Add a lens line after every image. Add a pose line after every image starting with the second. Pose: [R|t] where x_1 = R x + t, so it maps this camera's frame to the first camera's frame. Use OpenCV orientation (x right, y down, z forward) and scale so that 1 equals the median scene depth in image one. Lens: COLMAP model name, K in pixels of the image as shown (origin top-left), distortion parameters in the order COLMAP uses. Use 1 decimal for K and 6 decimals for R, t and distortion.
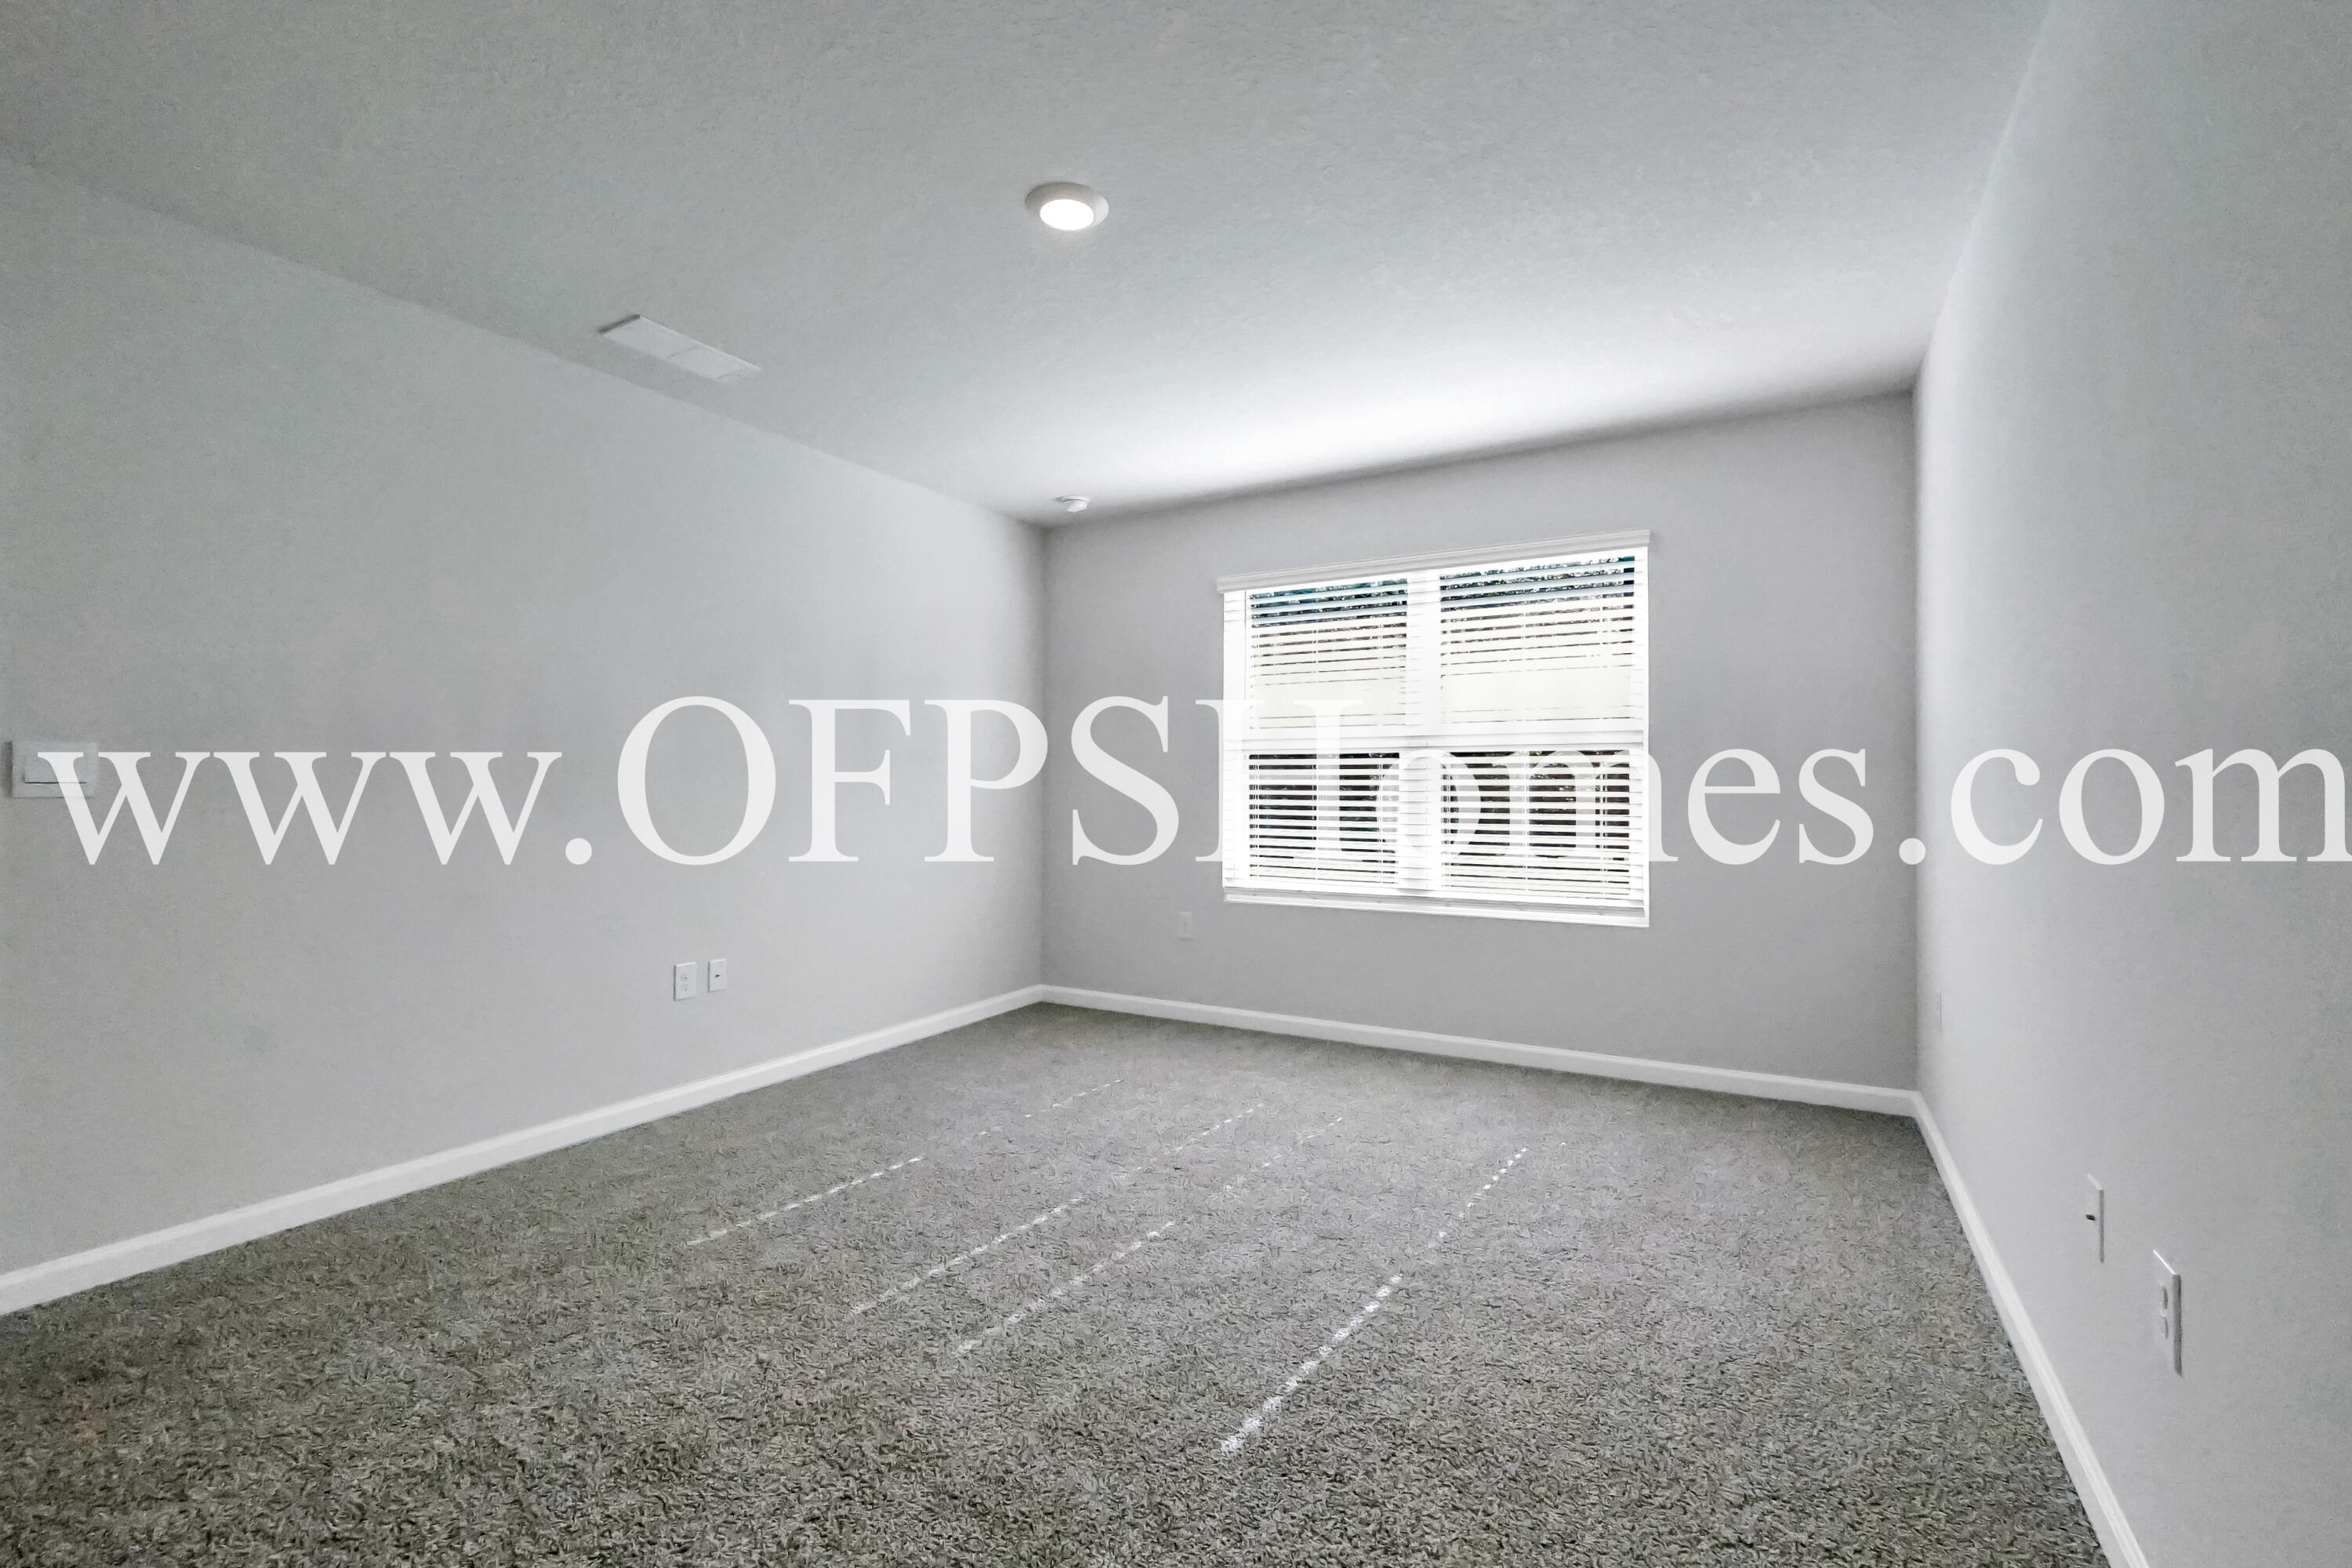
lens RADIAL K [[1032.2, 0, 1184.5], [0, 1032.2, 777.1], [0, 0, 1]] dist [0.000518, 0.007160]
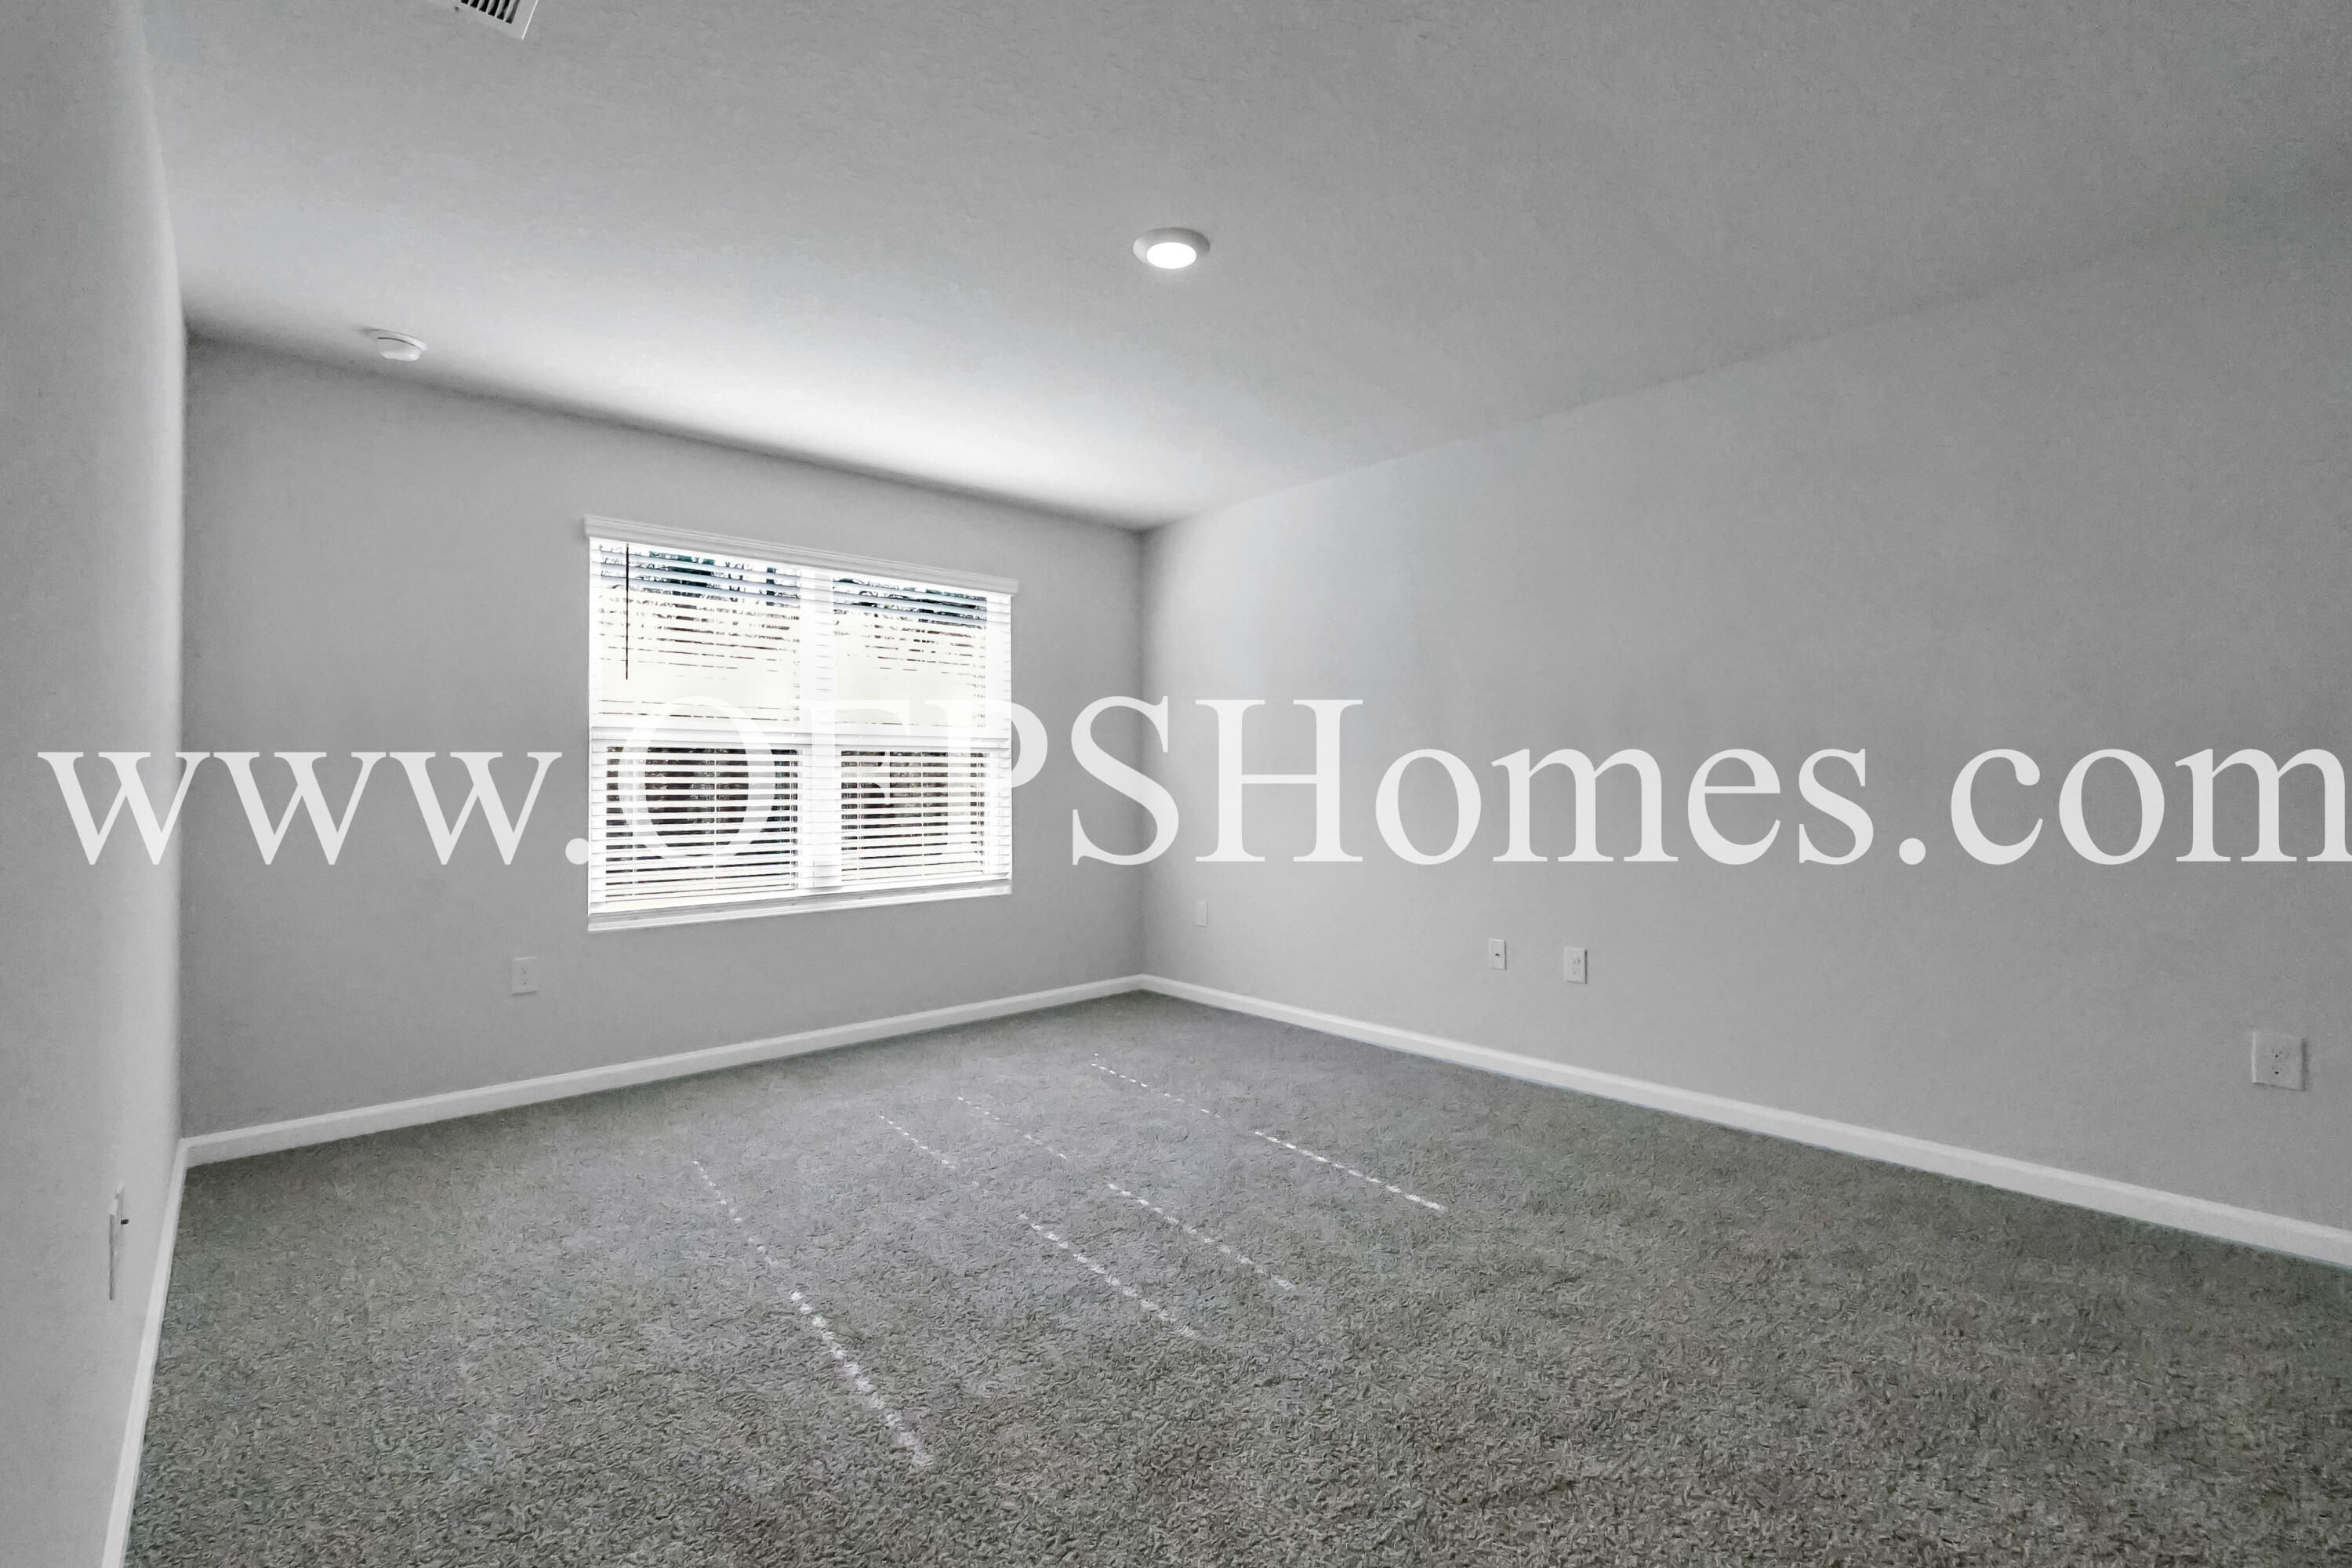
lens RADIAL K [[1032.2, 0, 1184.5], [0, 1032.2, 777.1], [0, 0, 1]] dist [0.000518, 0.007160]
pose [[0.292581, 0.000382, 0.956241, -0.672040], [-0.001880, 0.999998, 0.000176, 0.001638], [-0.956239, -0.001849, 0.292582, 0.398761]]
